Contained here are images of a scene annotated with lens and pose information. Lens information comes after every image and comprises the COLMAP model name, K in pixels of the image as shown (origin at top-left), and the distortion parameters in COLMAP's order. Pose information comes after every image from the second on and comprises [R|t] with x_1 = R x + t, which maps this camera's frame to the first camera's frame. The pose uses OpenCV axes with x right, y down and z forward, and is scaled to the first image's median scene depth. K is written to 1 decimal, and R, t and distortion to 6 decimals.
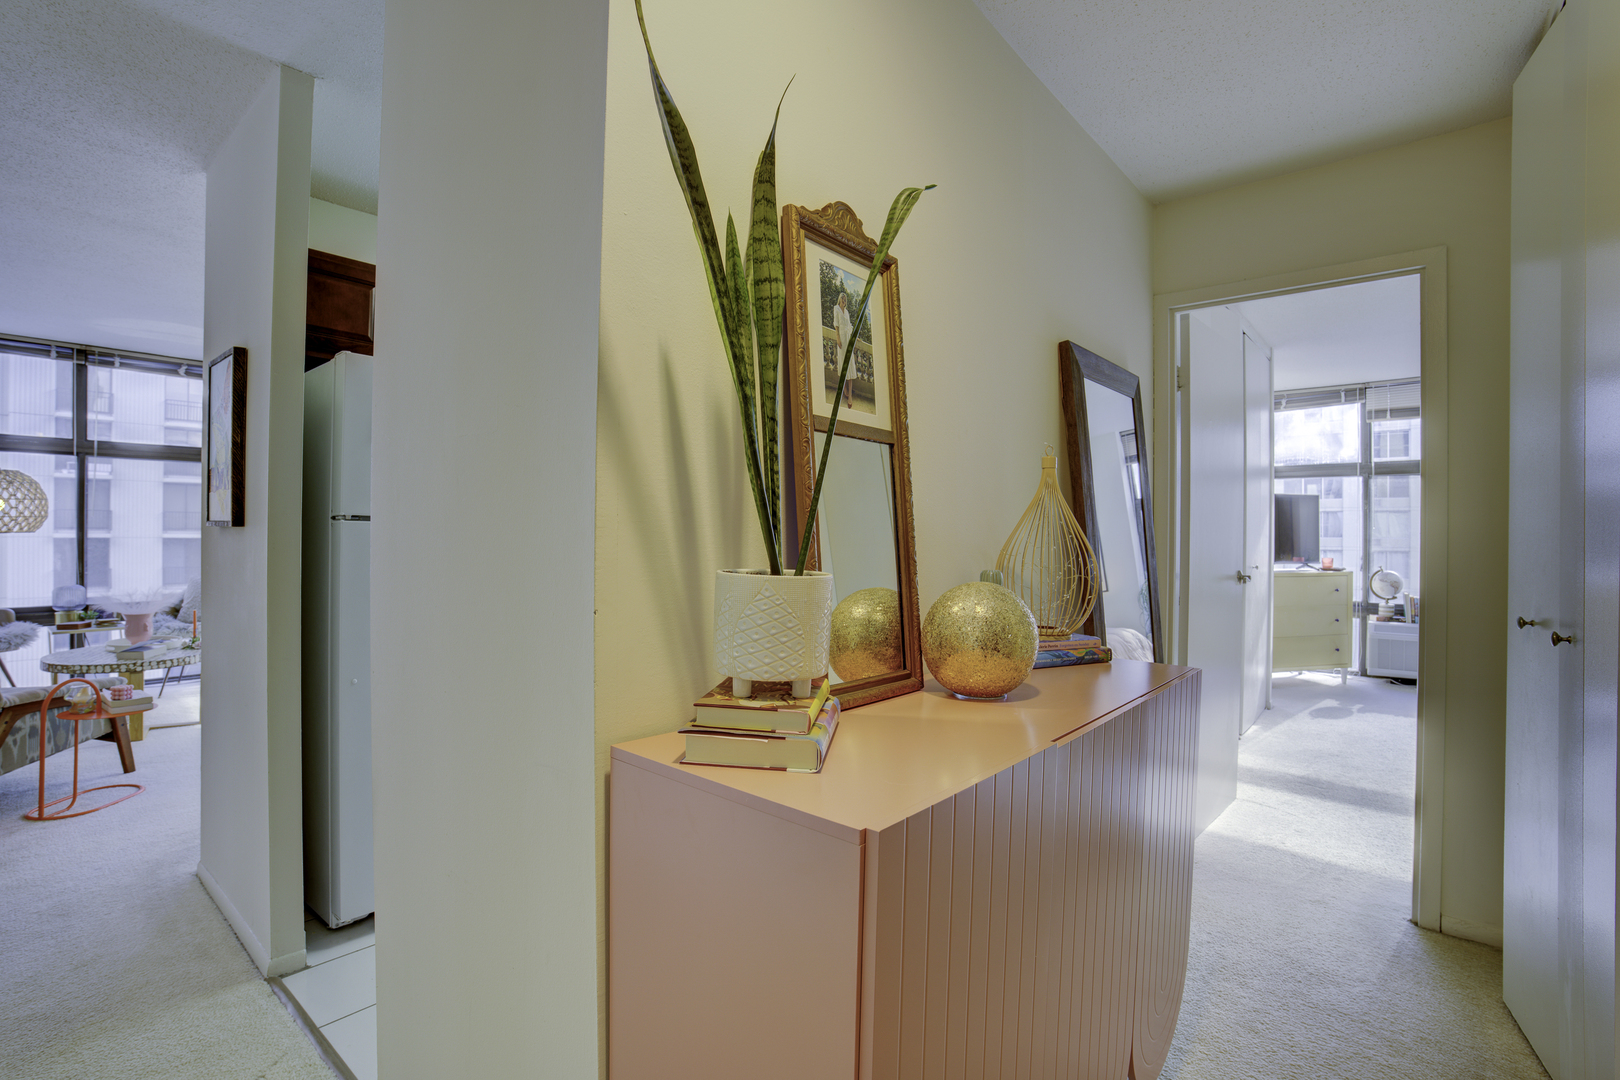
lens RADIAL K [[757.1, 0, 812.4], [0, 757.1, 534.9], [0, 0, 1]] dist [-0.079962, 0.031866]
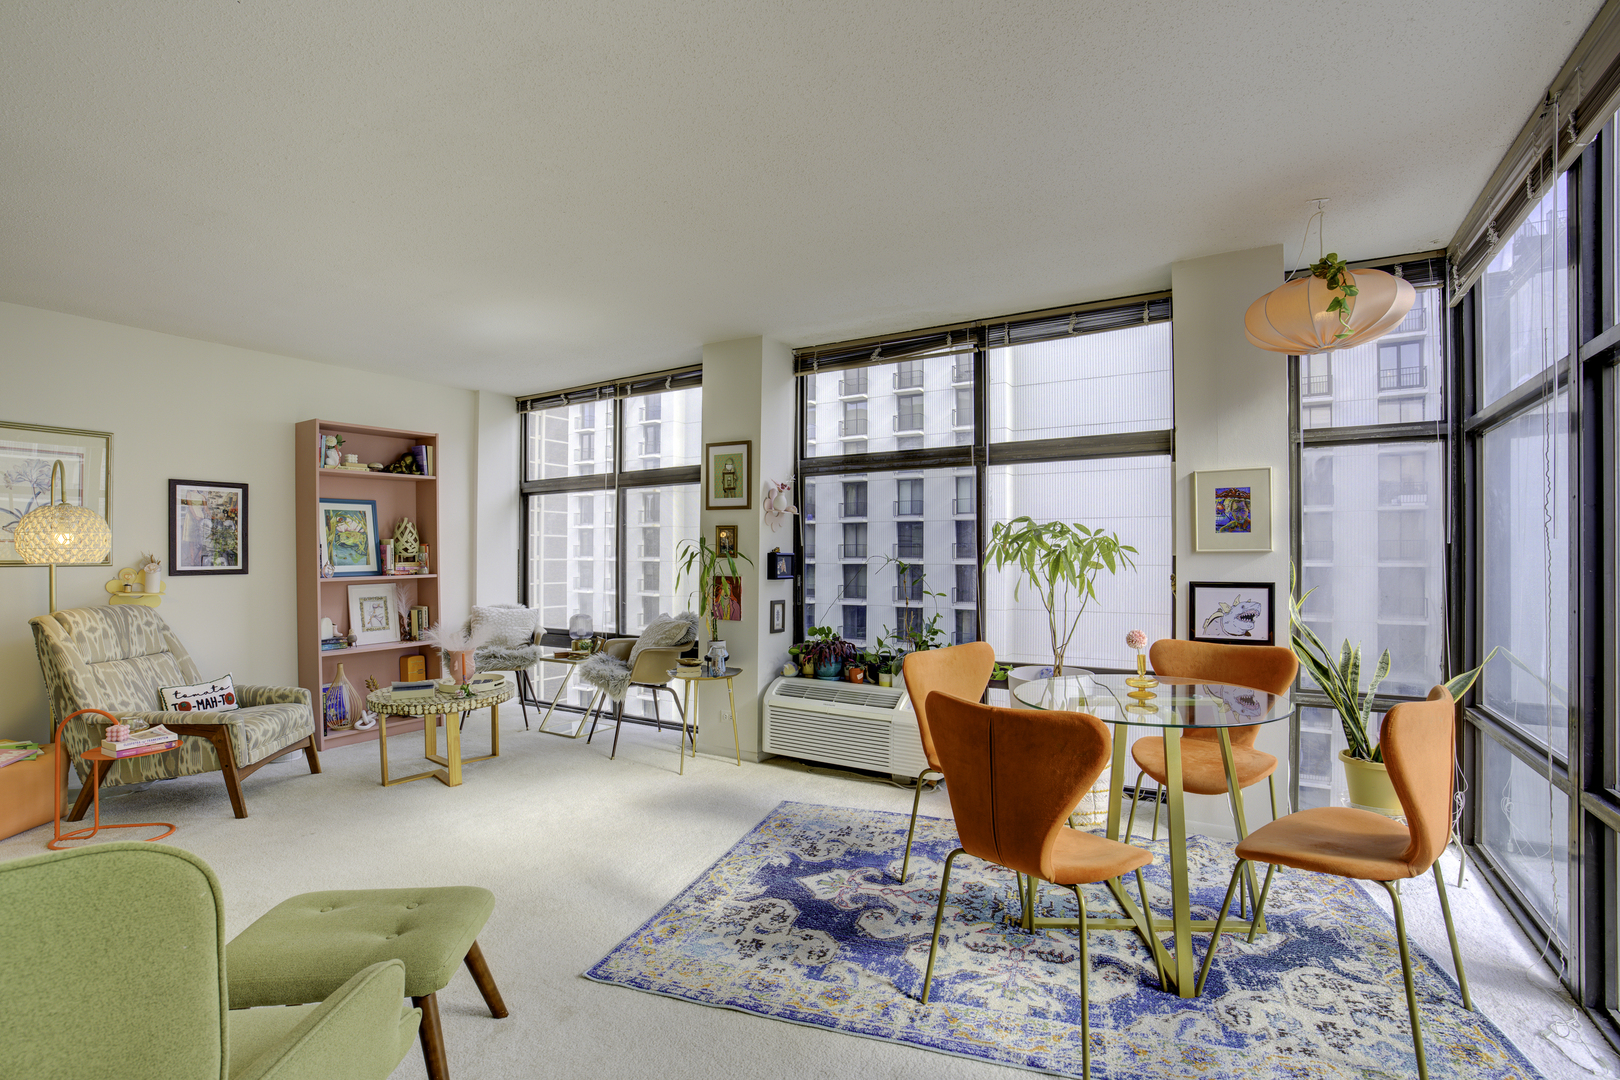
lens RADIAL K [[757.1, 0, 812.4], [0, 757.1, 534.9], [0, 0, 1]] dist [-0.079962, 0.031866]
pose [[0.156512, -0.034878, -0.987060, 0.116335], [0.000090, 0.999377, -0.035299, -0.006439], [0.987676, 0.005436, 0.156418, 1.618843]]
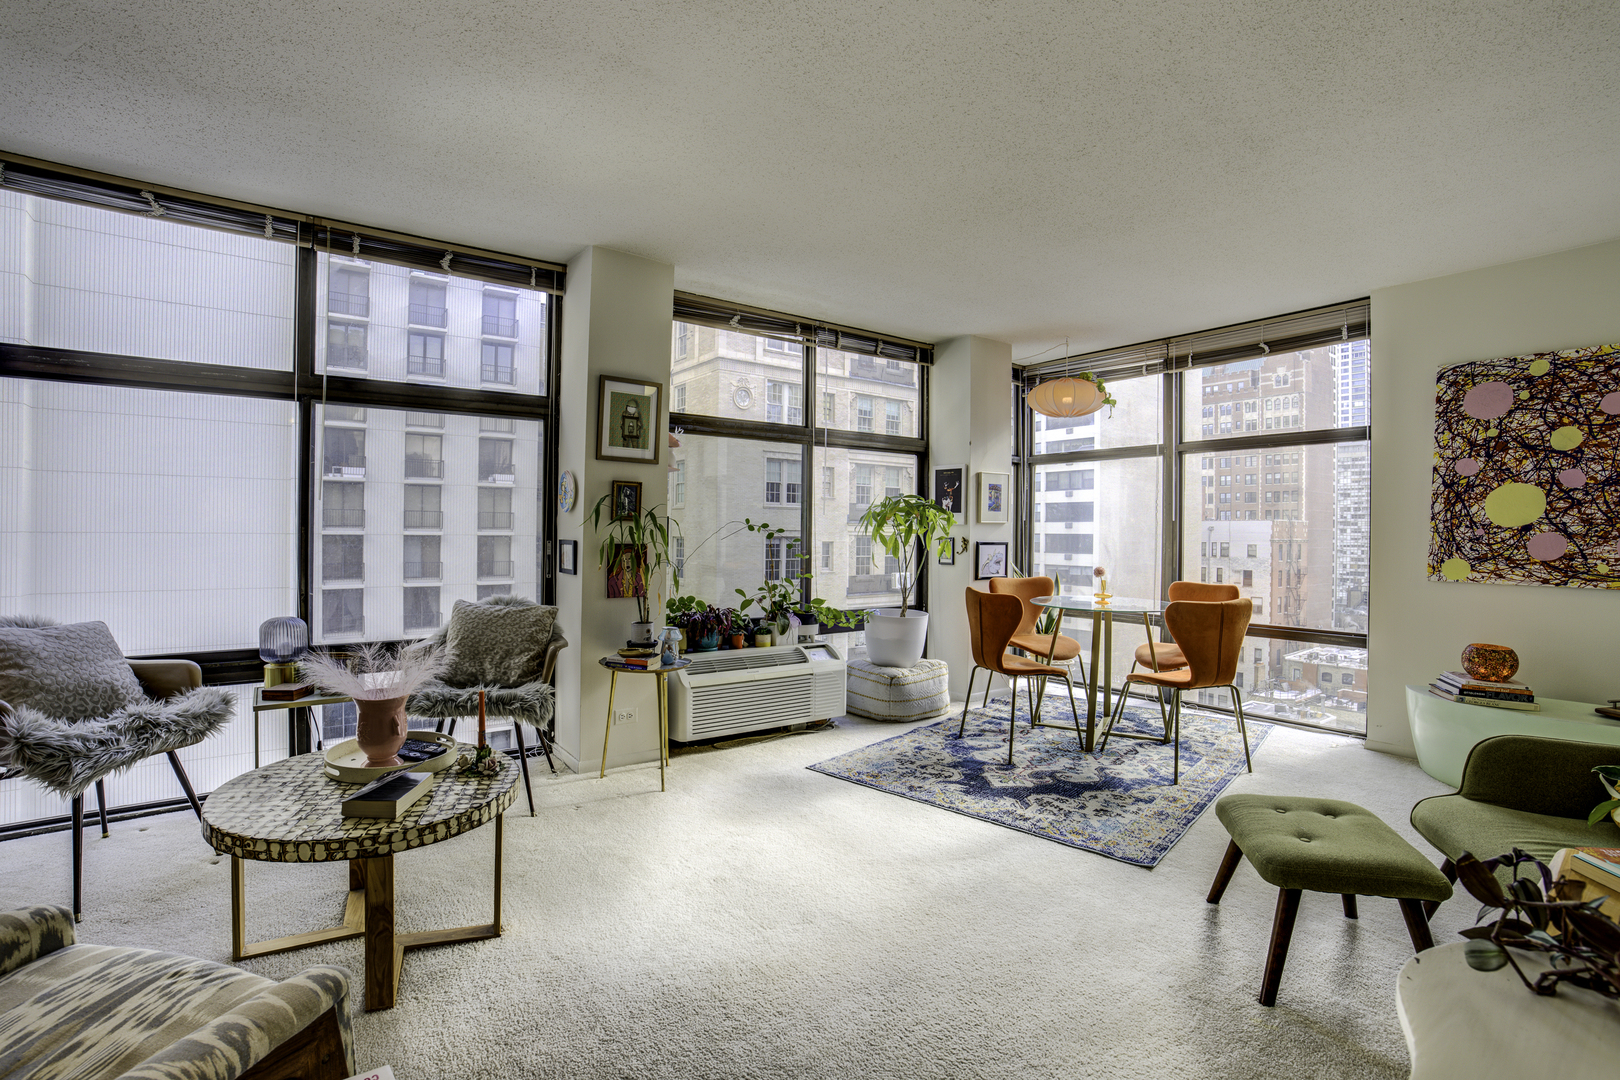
lens RADIAL K [[757.1, 0, 812.4], [0, 757.1, 534.9], [0, 0, 1]] dist [-0.079962, 0.031866]
pose [[0.973499, 0.003813, -0.228660, -0.681848], [-0.002667, 0.999982, 0.005320, -0.001175], [0.228676, -0.004569, 0.973492, 0.739346]]
